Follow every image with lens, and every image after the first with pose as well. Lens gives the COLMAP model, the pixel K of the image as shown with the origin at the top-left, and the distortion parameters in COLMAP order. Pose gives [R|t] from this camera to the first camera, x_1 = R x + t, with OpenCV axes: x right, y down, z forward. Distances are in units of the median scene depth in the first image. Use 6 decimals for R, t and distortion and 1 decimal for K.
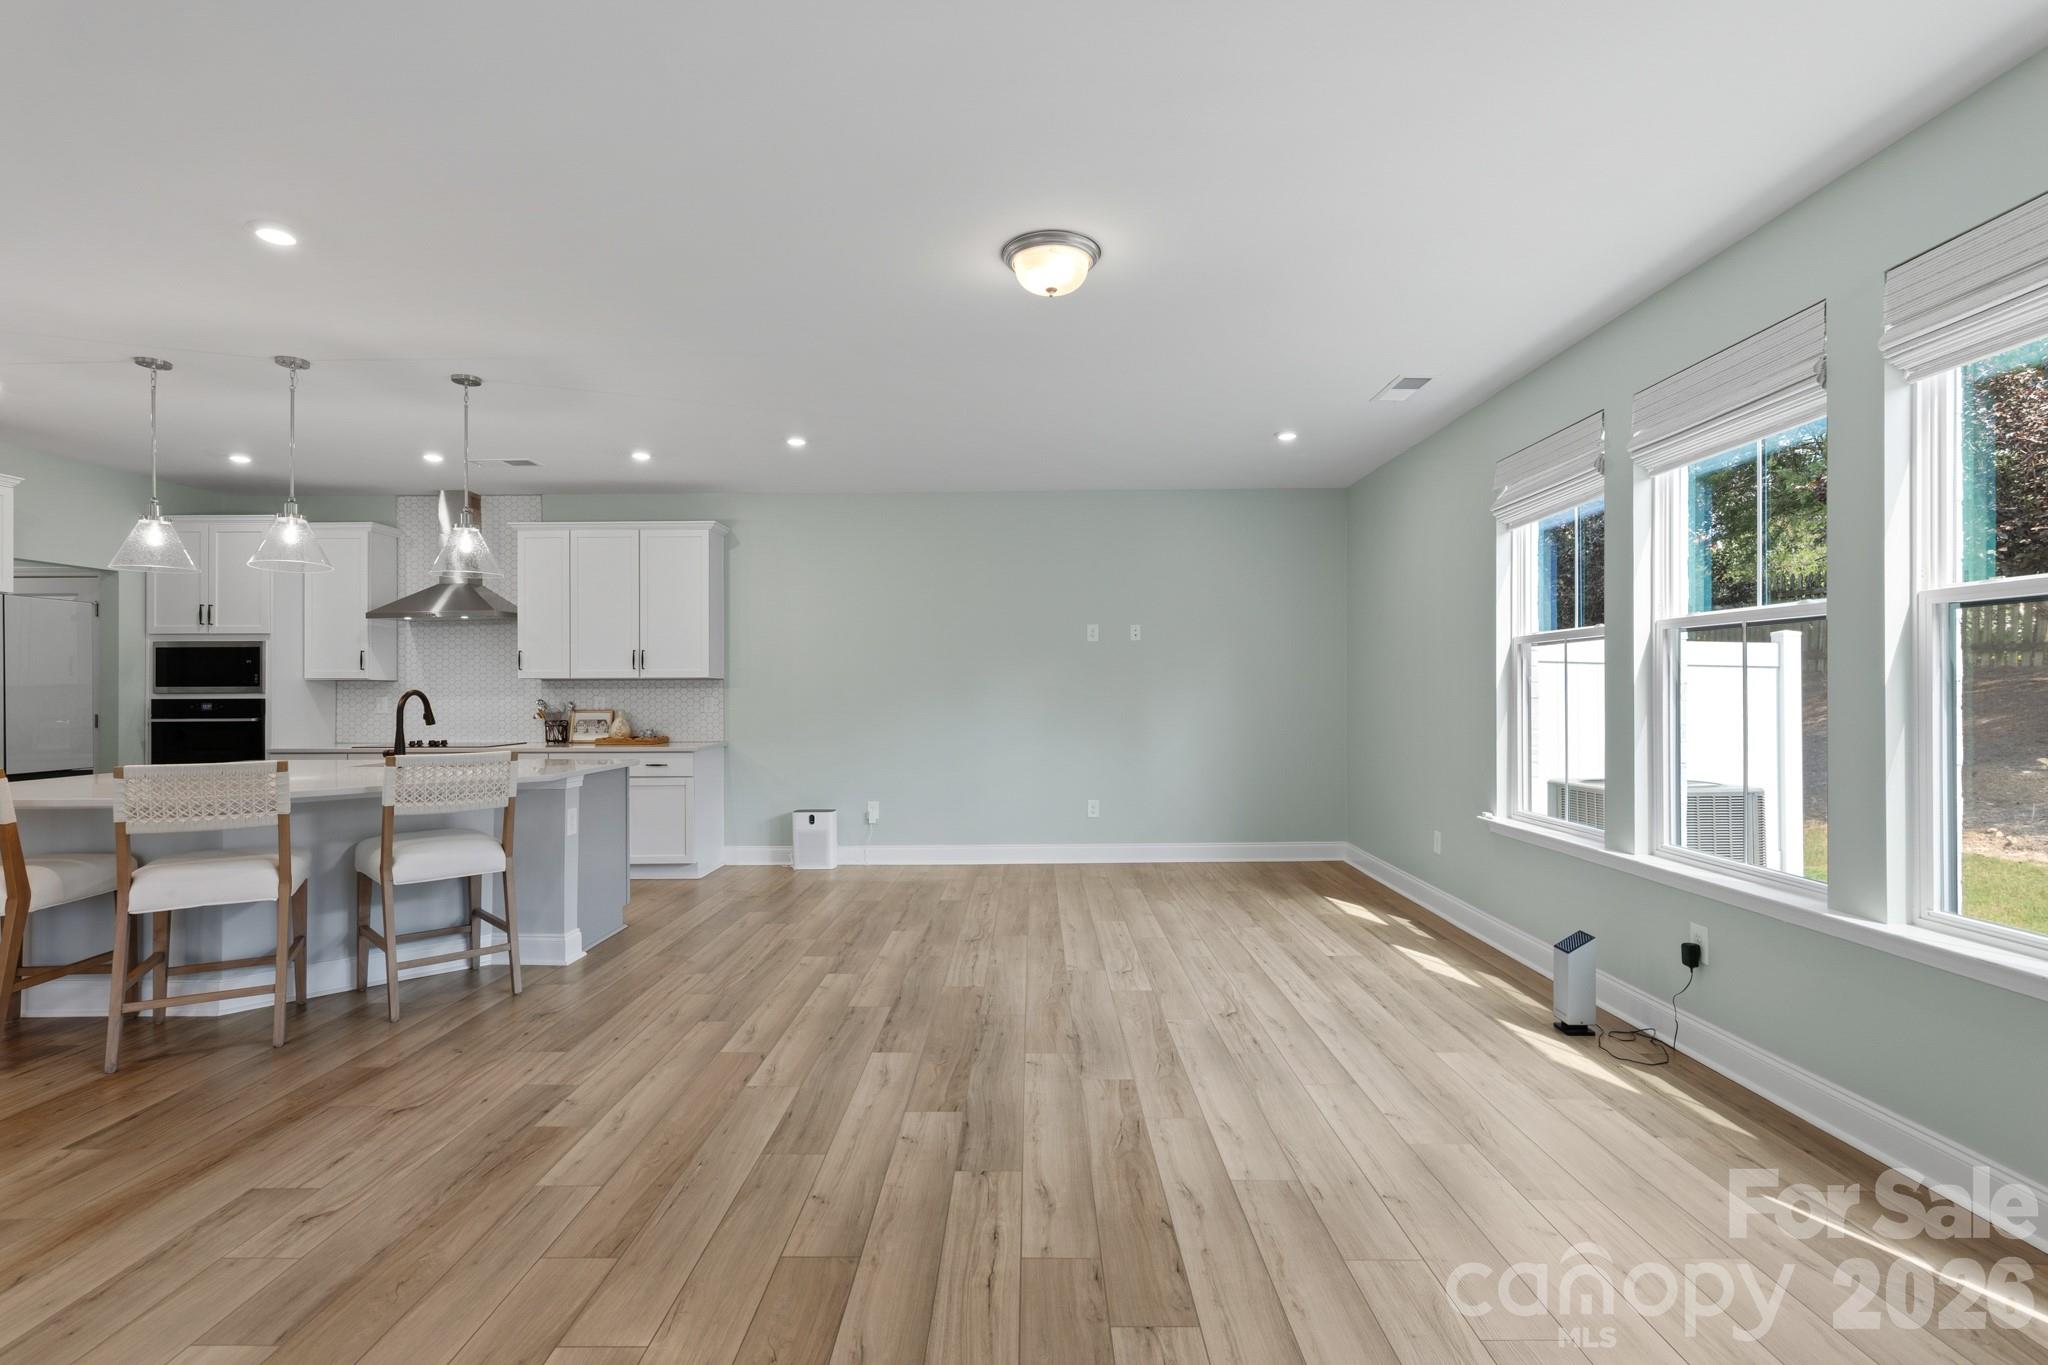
lens RADIAL K [[960.8, 0, 1019.9], [0, 960.8, 679.8], [0, 0, 1]] dist [-0.000192, 0.003252]
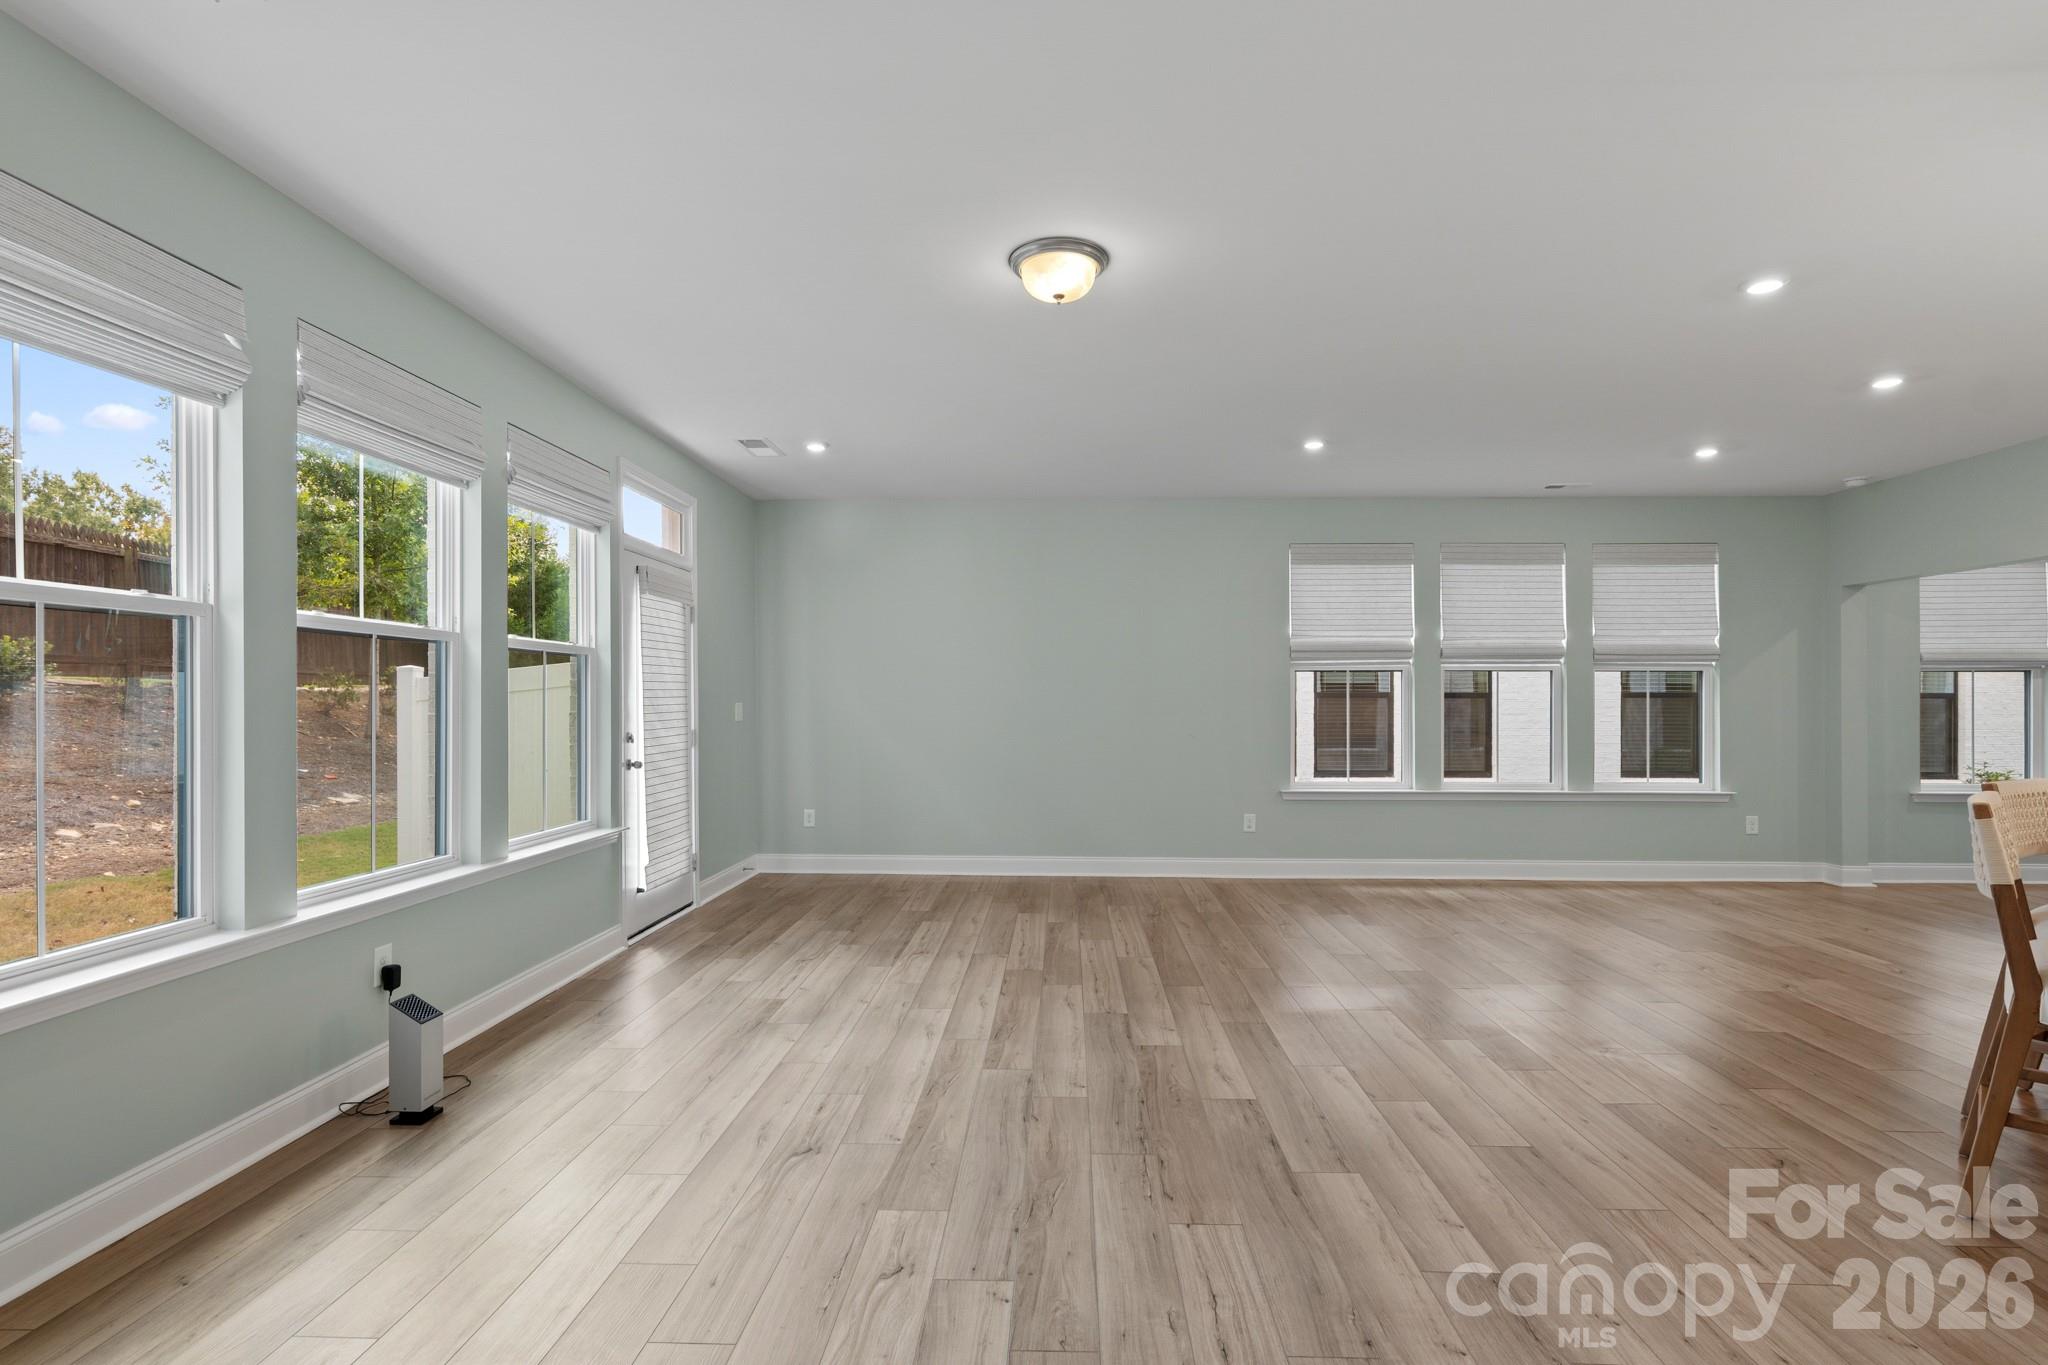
lens RADIAL K [[960.8, 0, 1047.2], [0, 960.8, 704.8], [0, 0, 1]] dist [-0.000192, 0.003252]
pose [[-0.999954, 0.002575, 0.009190, 0.027639], [0.002507, 0.999969, -0.007420, 0.018162], [-0.009208, -0.007397, -0.999930, 1.536787]]
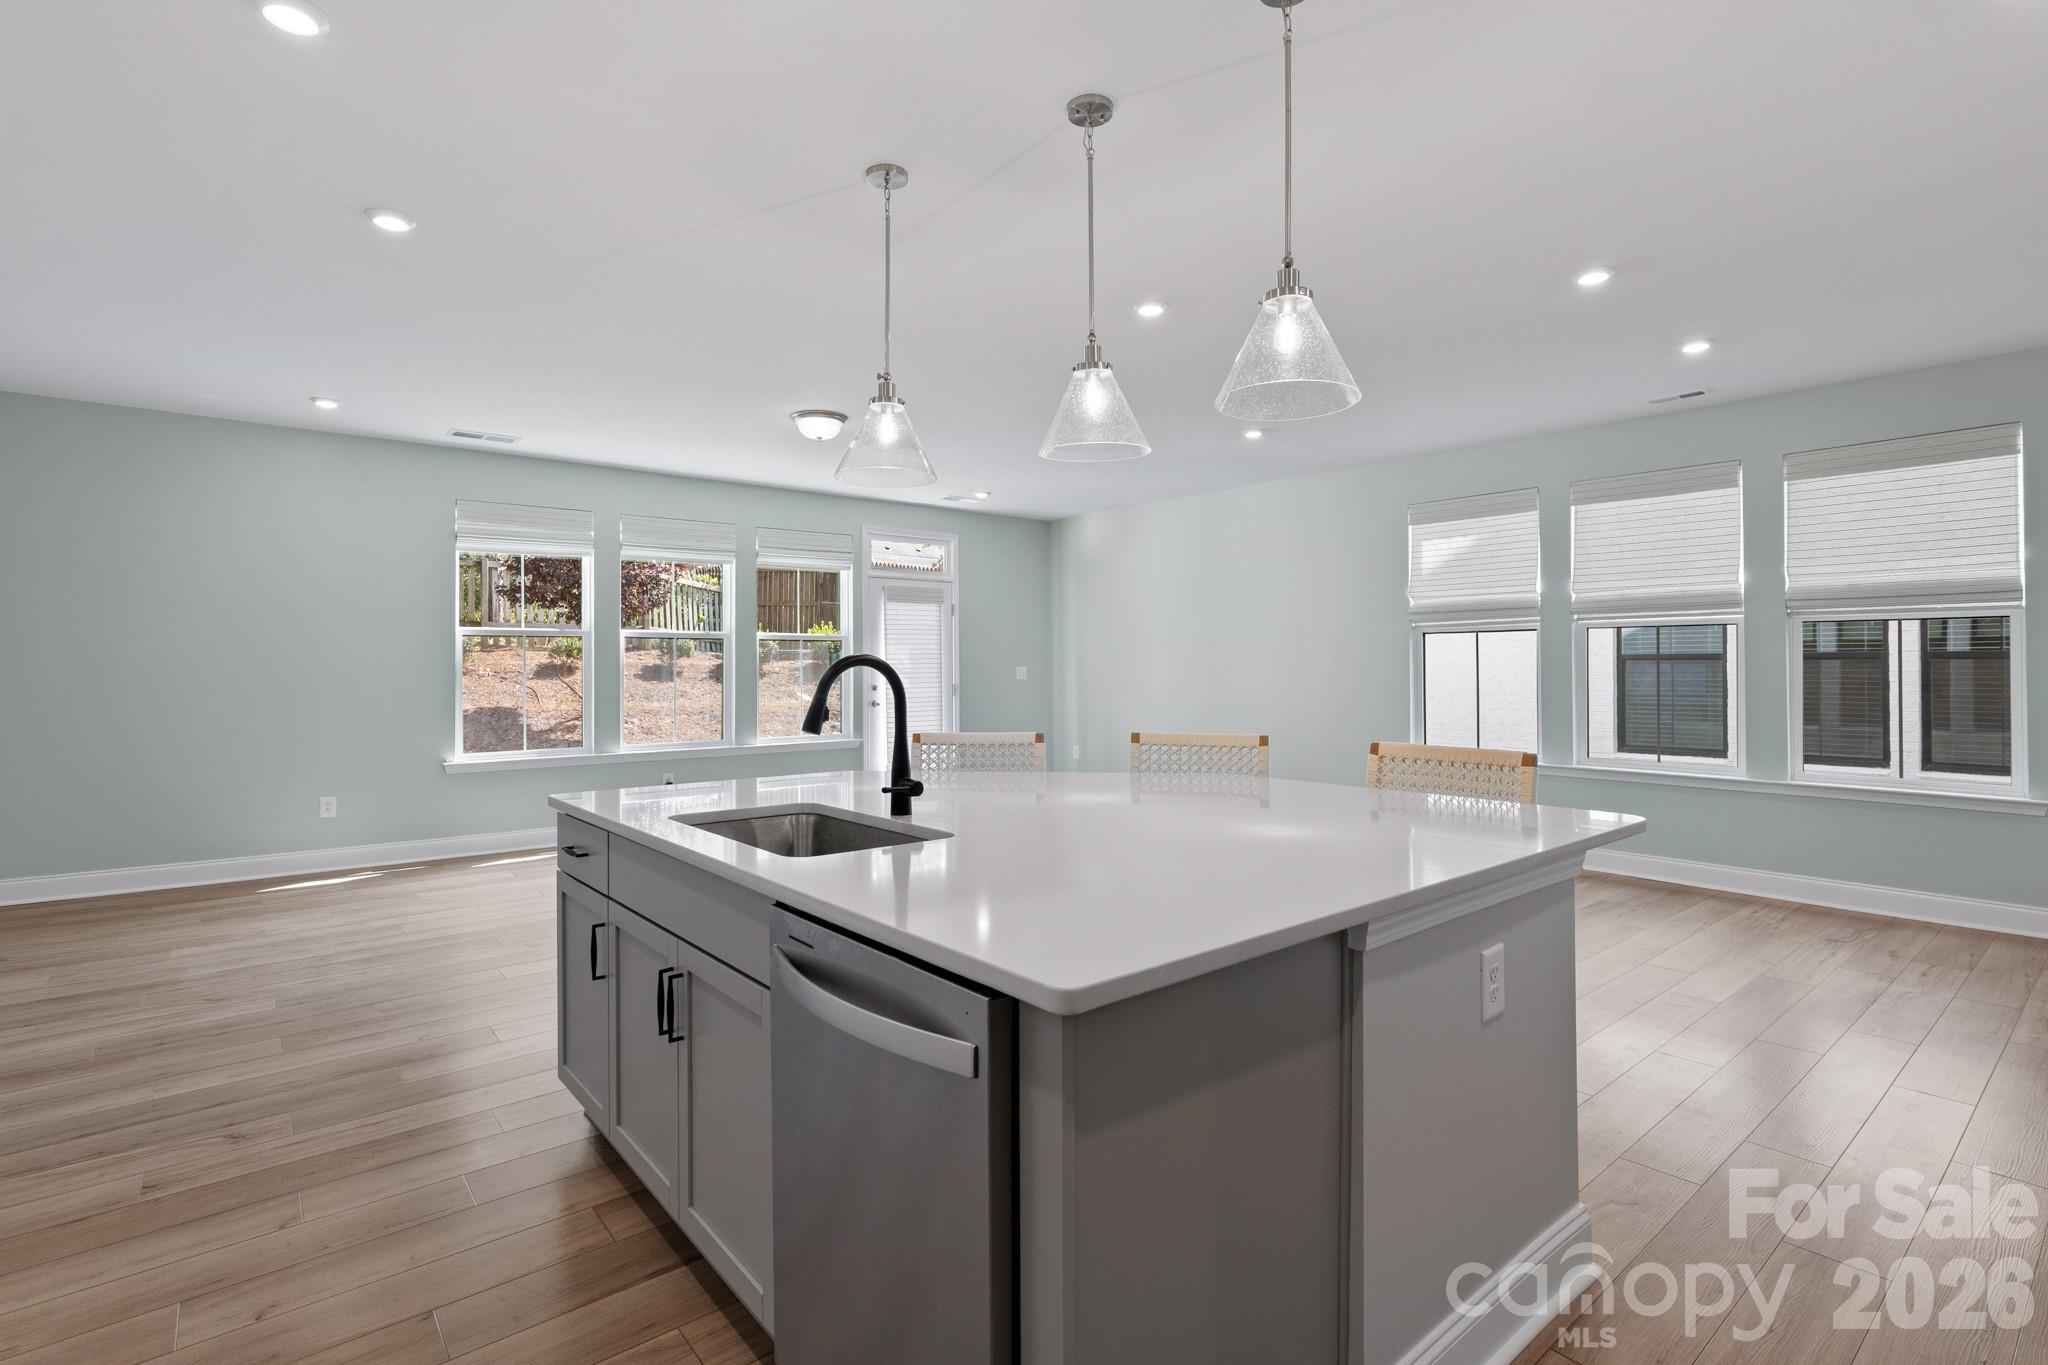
lens RADIAL K [[960.8, 0, 1030.5], [0, 960.8, 669.5], [0, 0, 1]] dist [-0.000192, 0.003252]
pose [[-0.651513, 0.003510, 0.758629, -1.190859], [-0.003735, 0.999962, -0.007834, 0.024770], [-0.758628, -0.007938, -0.651476, 1.433730]]
